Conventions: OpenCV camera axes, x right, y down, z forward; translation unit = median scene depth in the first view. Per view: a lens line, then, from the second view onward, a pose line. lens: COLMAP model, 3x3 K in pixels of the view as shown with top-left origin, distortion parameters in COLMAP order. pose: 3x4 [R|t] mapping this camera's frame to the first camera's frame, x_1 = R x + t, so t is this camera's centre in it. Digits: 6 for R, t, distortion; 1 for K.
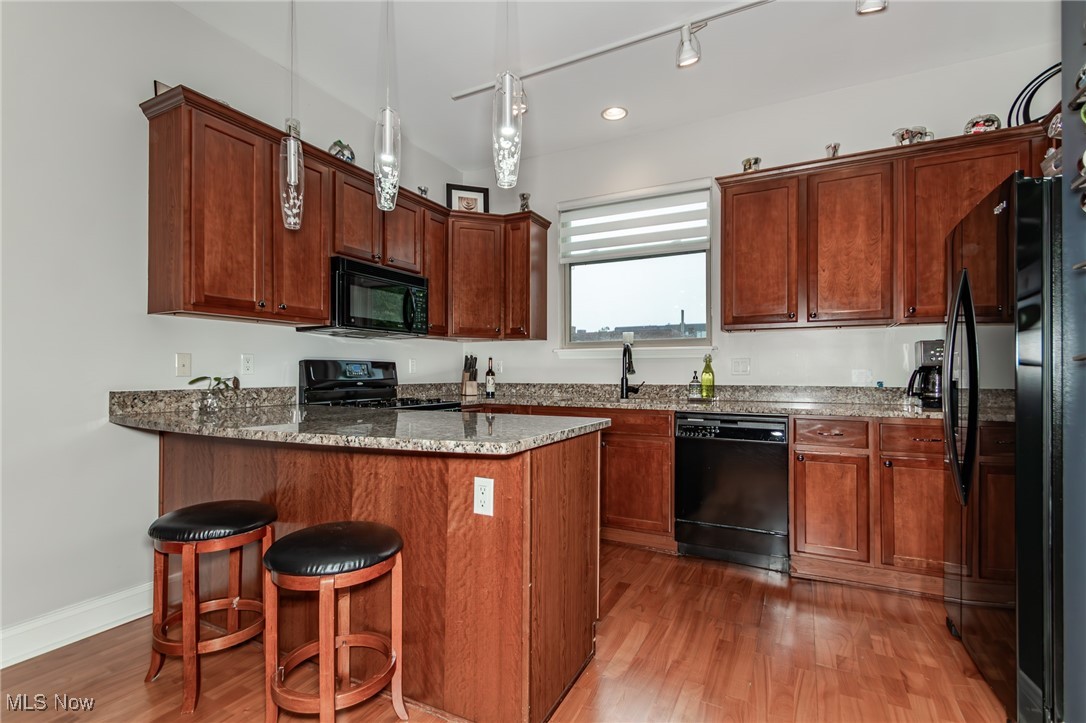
lens RADIAL K [[516.5, 0, 539.4], [0, 516.5, 366.0], [0, 0, 1]] dist [0.002871, -0.001916]
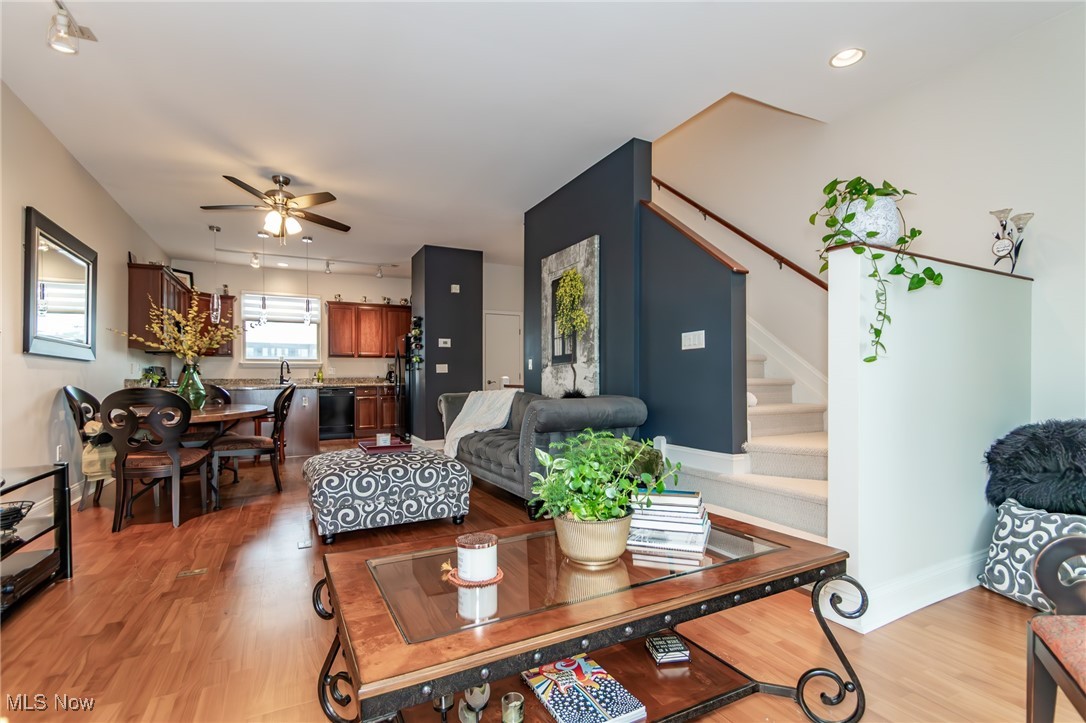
lens RADIAL K [[516.5, 0, 543.8], [0, 516.5, 369.5], [0, 0, 1]] dist [0.002871, -0.001916]
pose [[0.580814, 0.015564, 0.813888, -1.336470], [-0.007093, 0.999876, -0.014059, 0.027713], [-0.814006, 0.002393, 0.580852, -1.679832]]
